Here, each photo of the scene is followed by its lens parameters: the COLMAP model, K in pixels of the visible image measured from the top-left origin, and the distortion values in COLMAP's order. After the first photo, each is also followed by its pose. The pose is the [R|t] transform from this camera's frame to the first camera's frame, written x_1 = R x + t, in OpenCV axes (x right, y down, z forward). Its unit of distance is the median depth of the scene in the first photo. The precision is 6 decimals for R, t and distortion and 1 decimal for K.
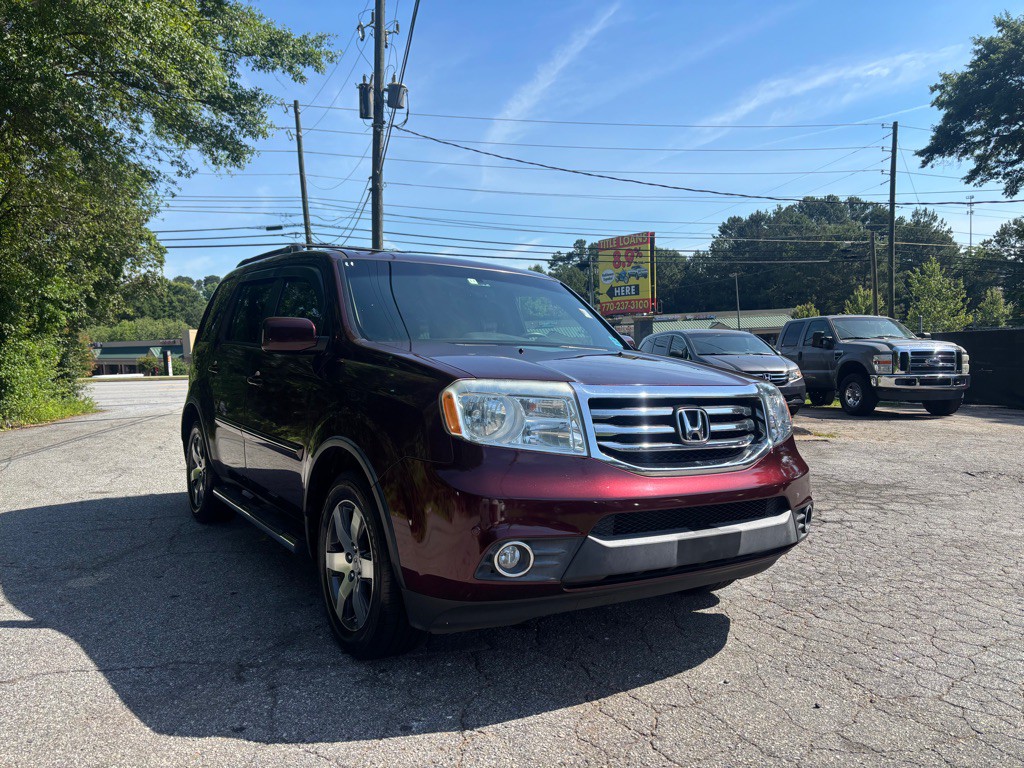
lens RADIAL K [[774.3, 0, 520.2], [0, 774.3, 391.6], [0, 0, 1]] dist [0.050247, -0.053803]
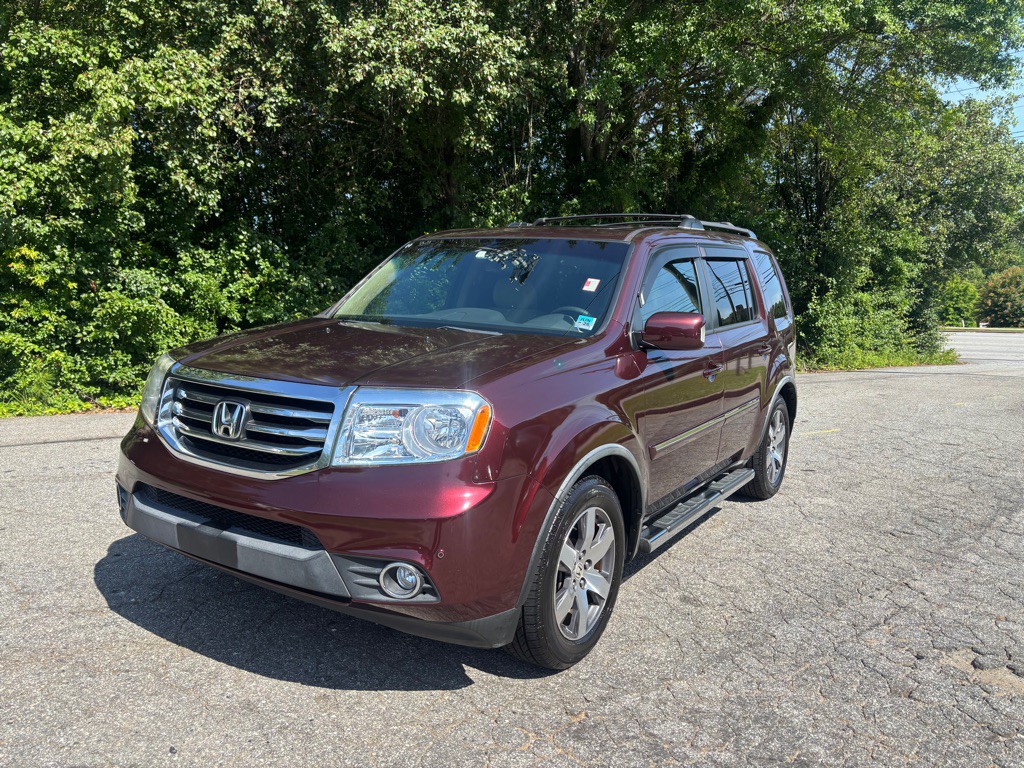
lens RADIAL K [[774.3, 0, 514.3], [0, 774.3, 386.1], [0, 0, 1]] dist [0.050247, -0.053803]
pose [[0.401410, 0.110561, -0.909201, 0.254846], [-0.054447, 0.993812, 0.096812, -0.022574], [0.914279, 0.010642, 0.404946, 0.194780]]
